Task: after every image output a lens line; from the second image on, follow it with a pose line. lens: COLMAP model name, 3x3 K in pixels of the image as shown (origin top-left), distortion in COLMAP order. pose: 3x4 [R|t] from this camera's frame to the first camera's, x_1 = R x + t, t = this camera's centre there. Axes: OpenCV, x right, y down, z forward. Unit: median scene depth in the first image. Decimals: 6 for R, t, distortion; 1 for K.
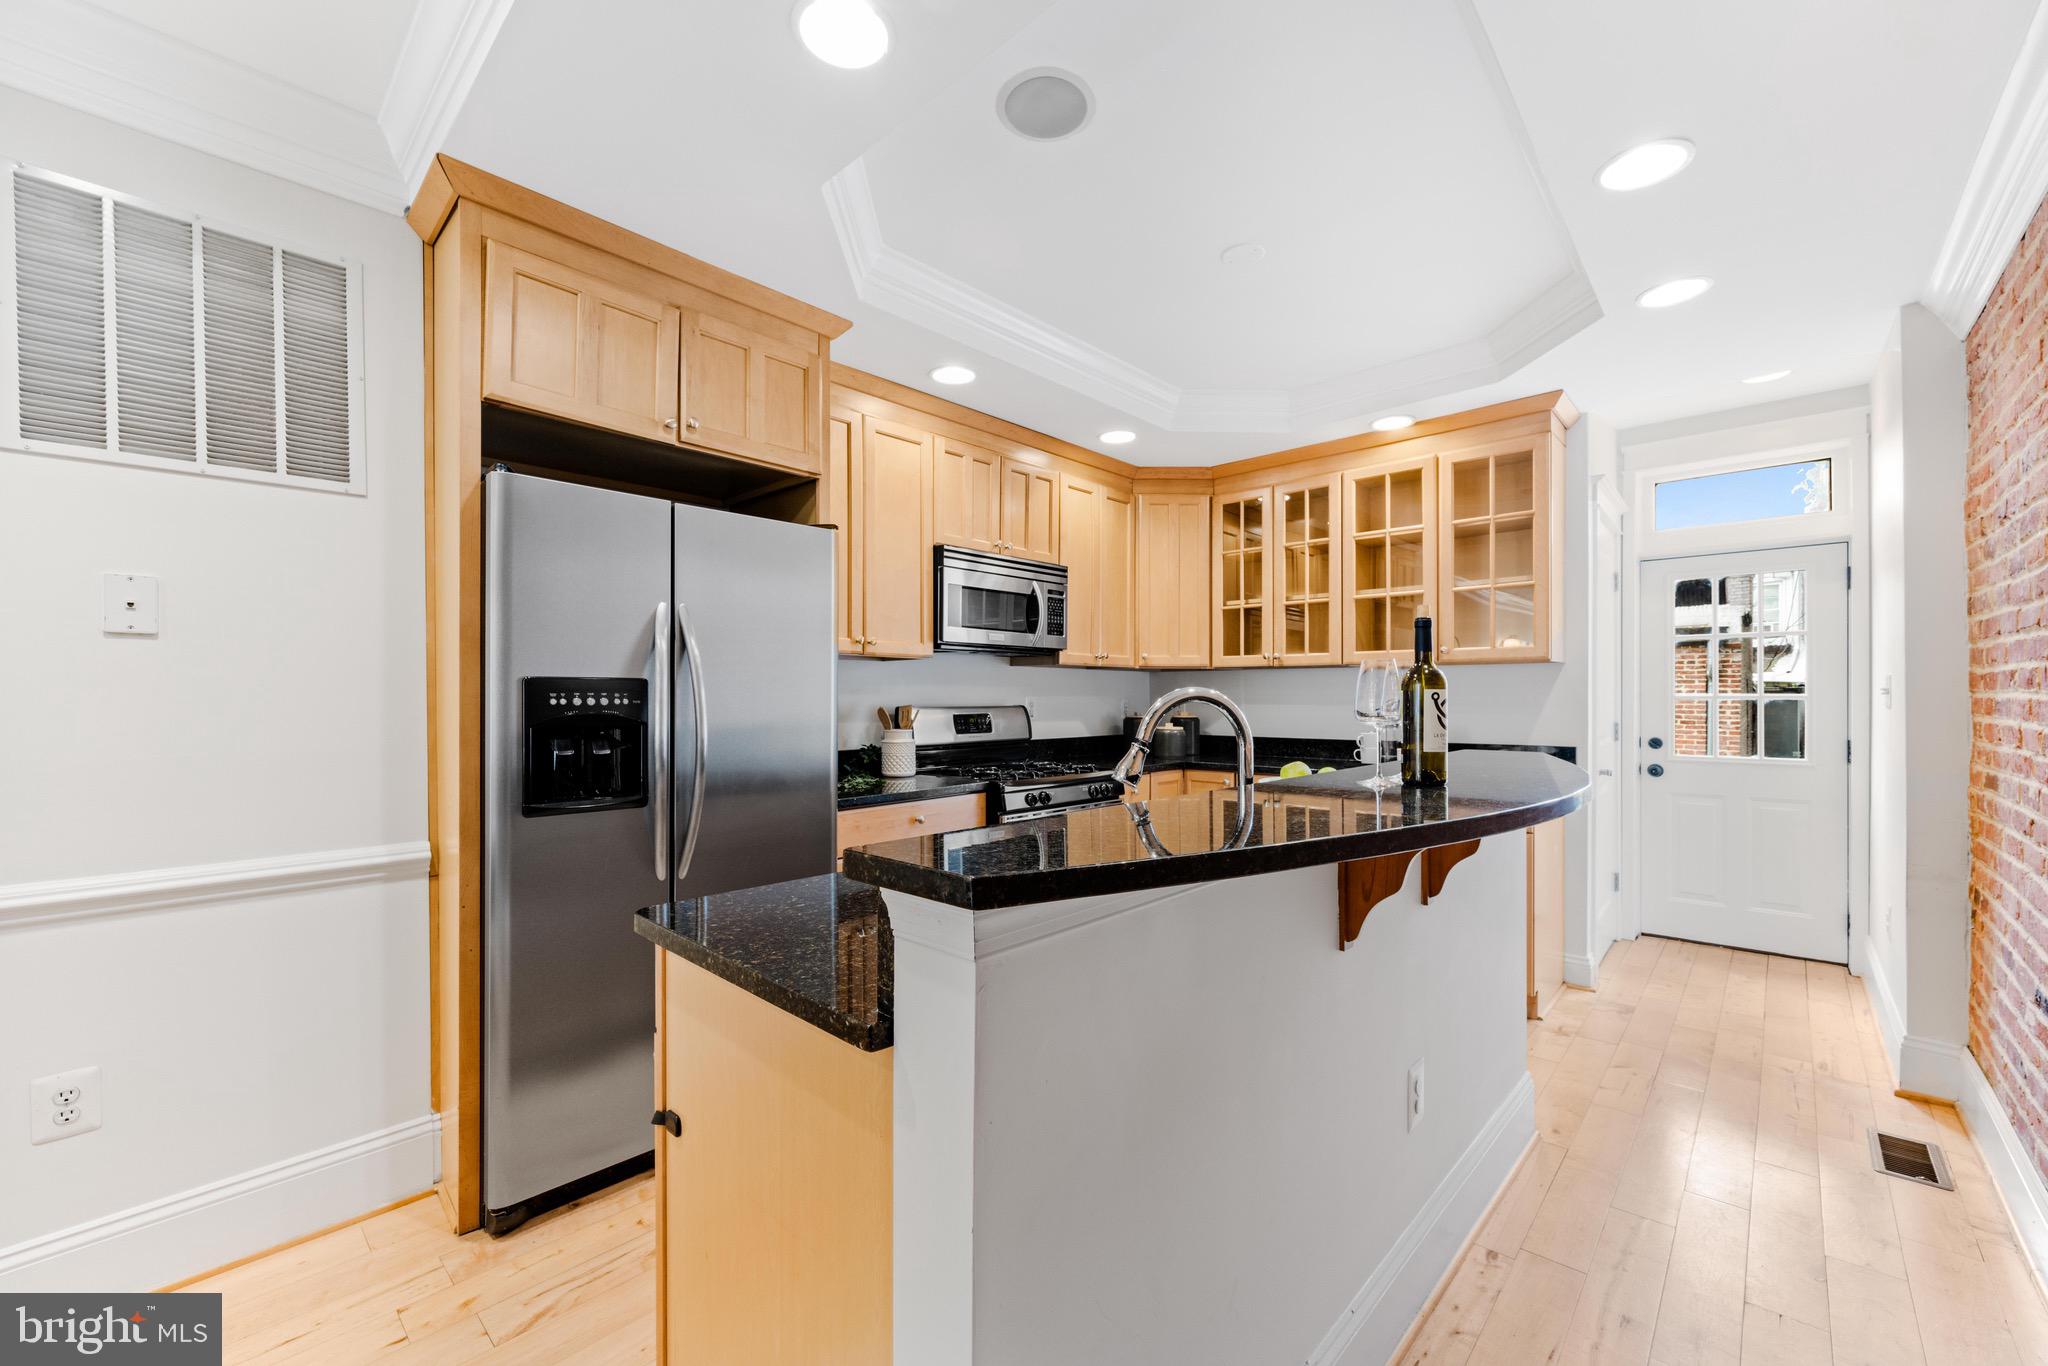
lens RADIAL K [[819.5, 0, 1019.6], [0, 819.5, 696.9], [0, 0, 1]] dist [-0.003621, 0.000167]
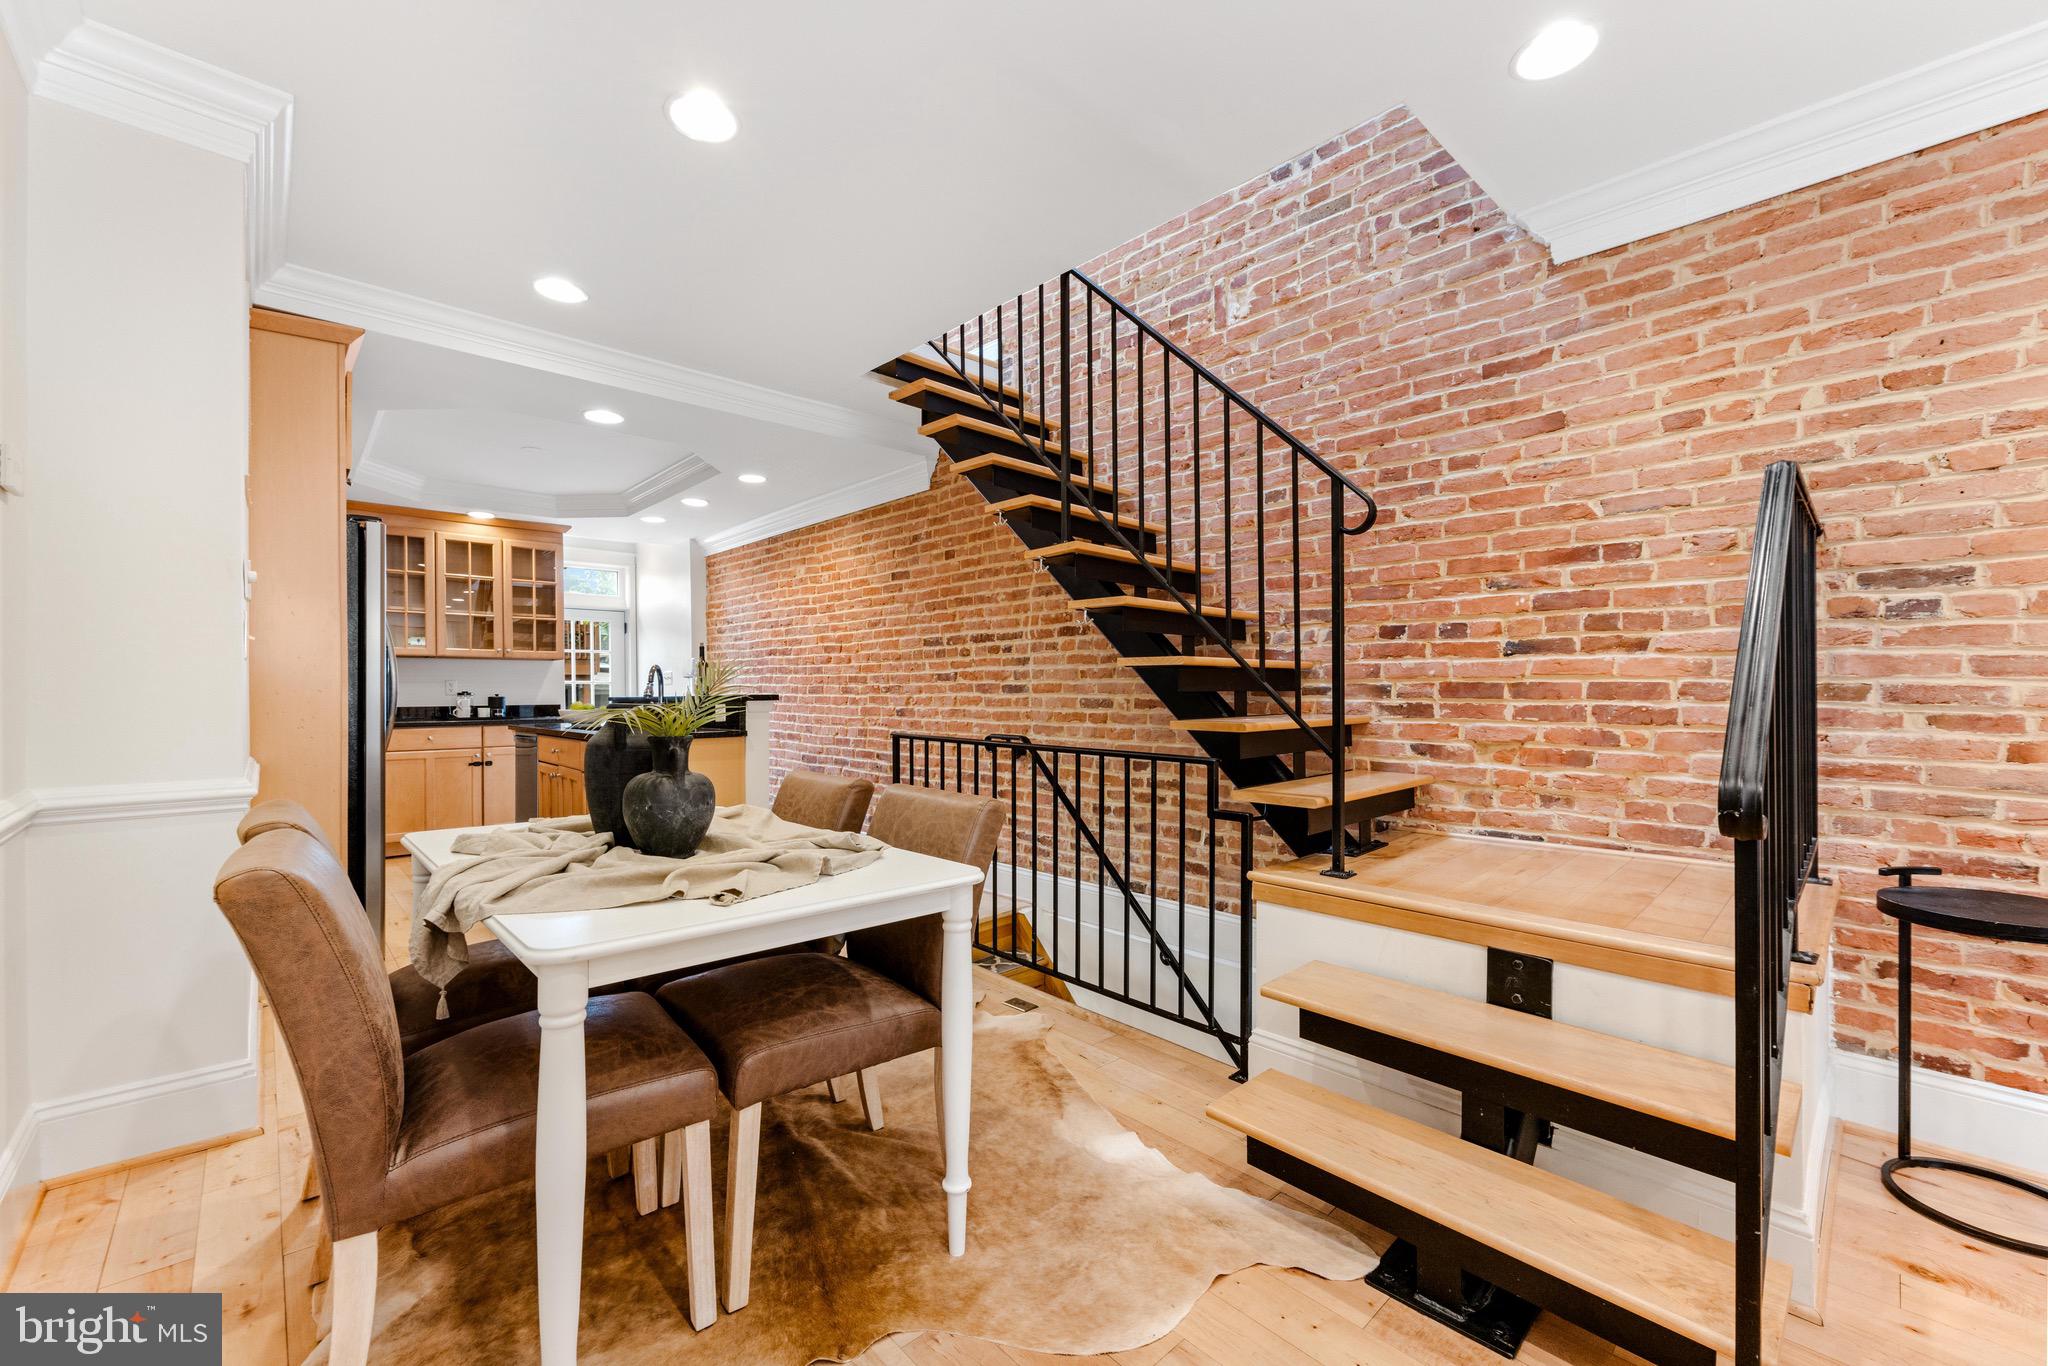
lens RADIAL K [[819.5, 0, 1022.4], [0, 819.5, 695.0], [0, 0, 1]] dist [-0.003621, 0.000167]
pose [[0.067889, 0.001588, 0.997692, -1.098084], [0.007253, 0.999972, -0.002086, 0.047128], [-0.997667, 0.007378, 0.067875, -0.214839]]
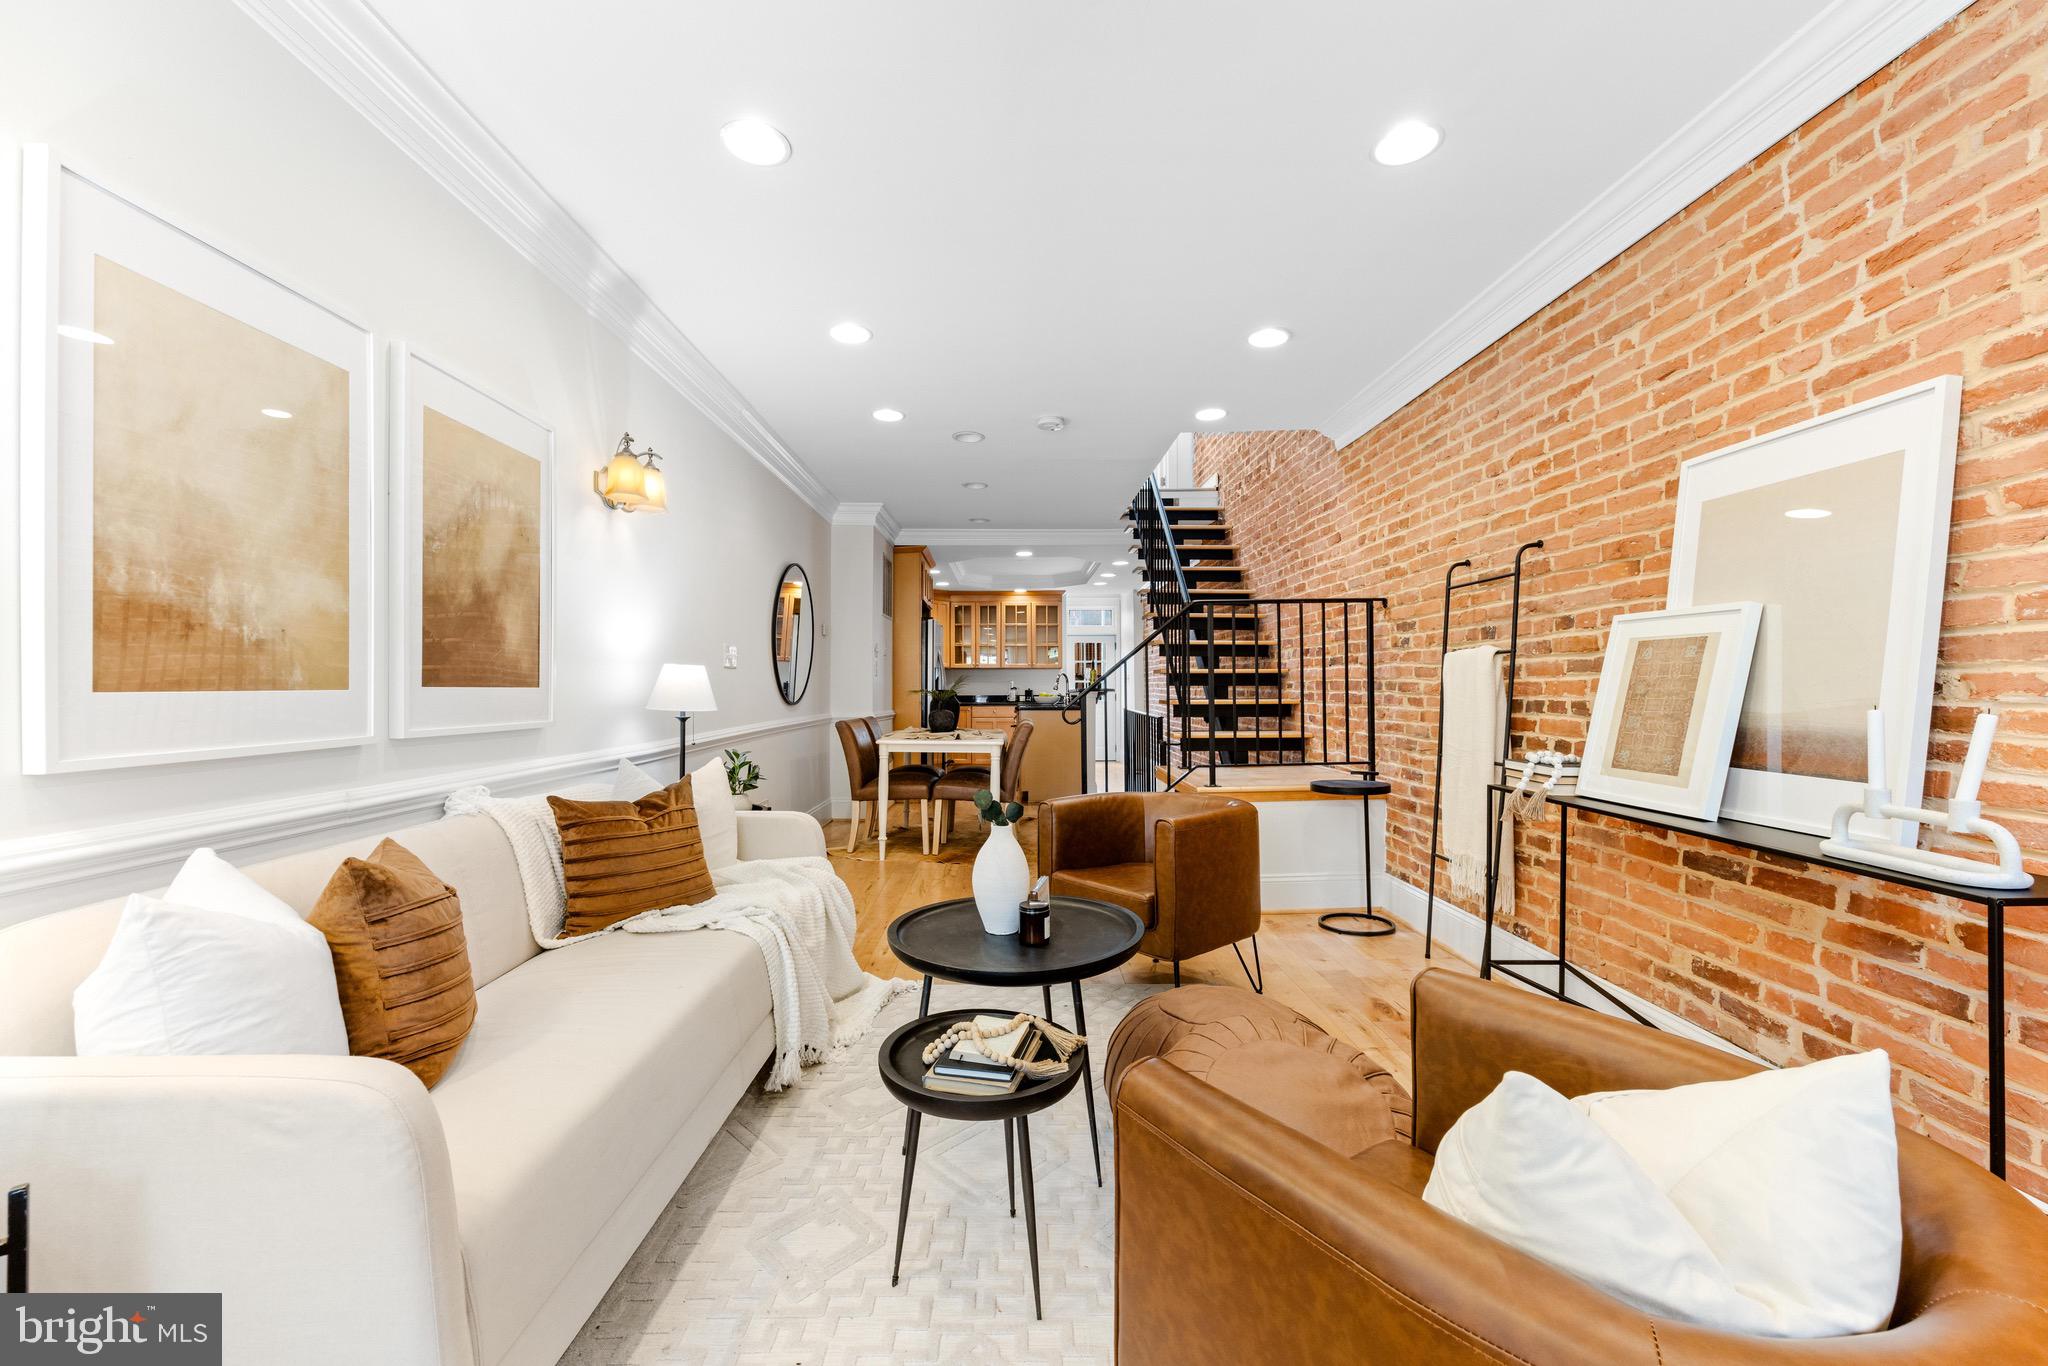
lens RADIAL K [[819.5, 0, 1030.7], [0, 819.5, 690.9], [0, 0, 1]] dist [-0.003621, 0.000167]
pose [[0.715939, 0.003284, 0.698155, -1.579164], [0.001704, 0.999978, -0.006451, 0.060291], [-0.698161, 0.005808, 0.715918, -1.162917]]
